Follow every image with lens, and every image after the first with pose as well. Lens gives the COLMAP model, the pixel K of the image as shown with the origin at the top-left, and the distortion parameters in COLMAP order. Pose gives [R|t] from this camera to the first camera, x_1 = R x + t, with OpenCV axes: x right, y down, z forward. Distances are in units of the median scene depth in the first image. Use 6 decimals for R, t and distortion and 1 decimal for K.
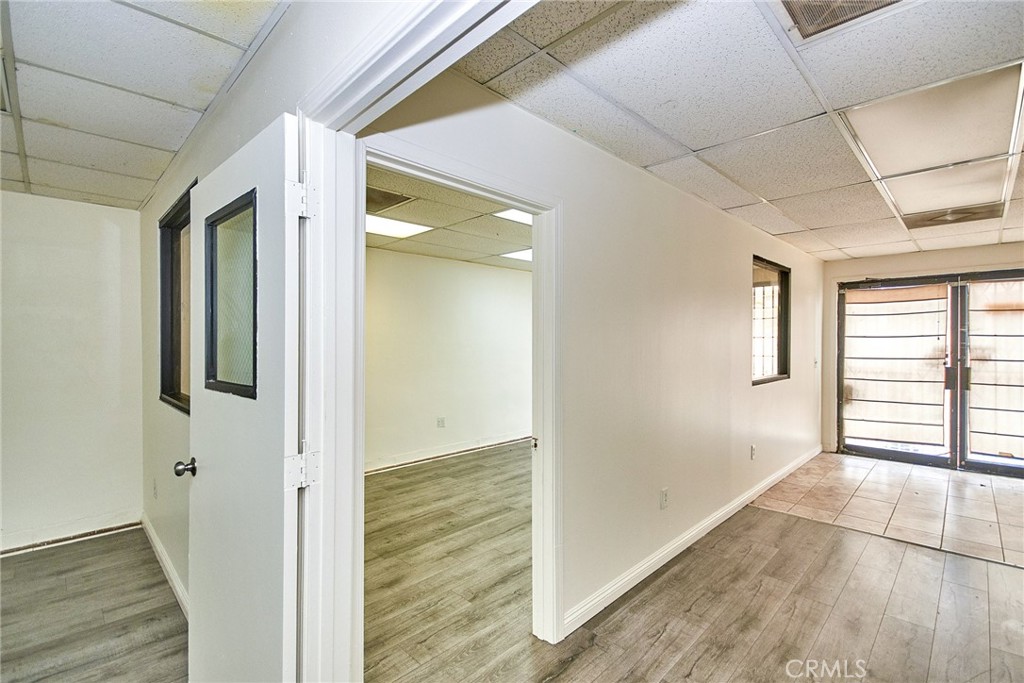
lens RADIAL K [[475.4, 0, 468.0], [0, 475.4, 339.0], [0, 0, 1]] dist [-0.000880, -0.004390]
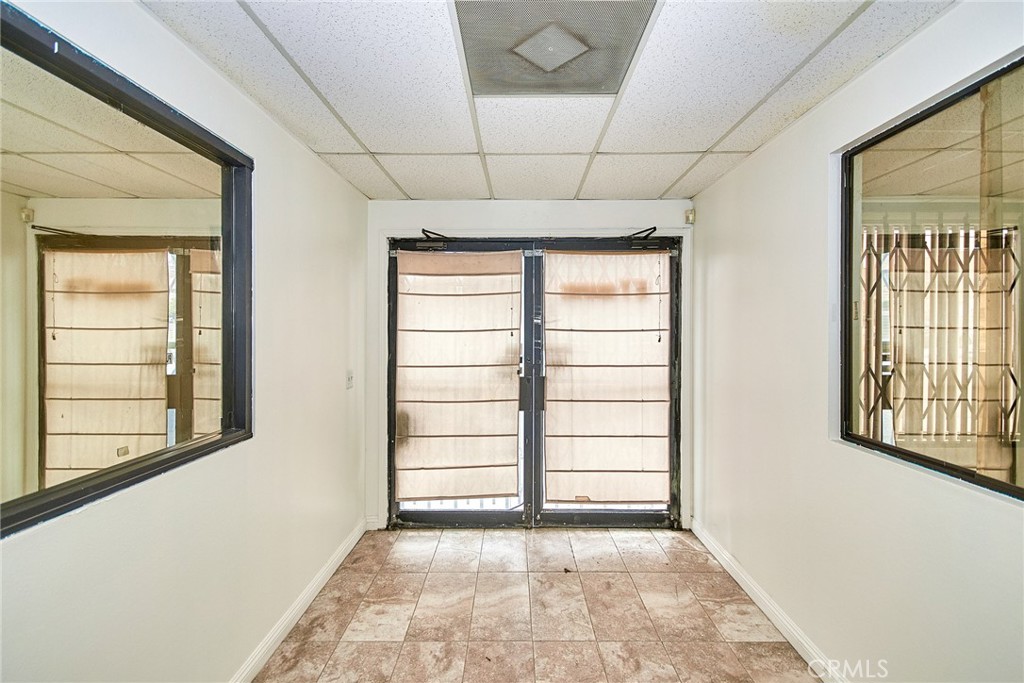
lens RADIAL K [[475.4, 0, 511.3], [0, 475.4, 335.0], [0, 0, 1]] dist [-0.000880, -0.004390]
pose [[0.685972, -0.006847, 0.727596, 0.515507], [-0.000237, 0.999954, 0.009634, -0.006209], [-0.727628, -0.006781, 0.685939, 0.549253]]
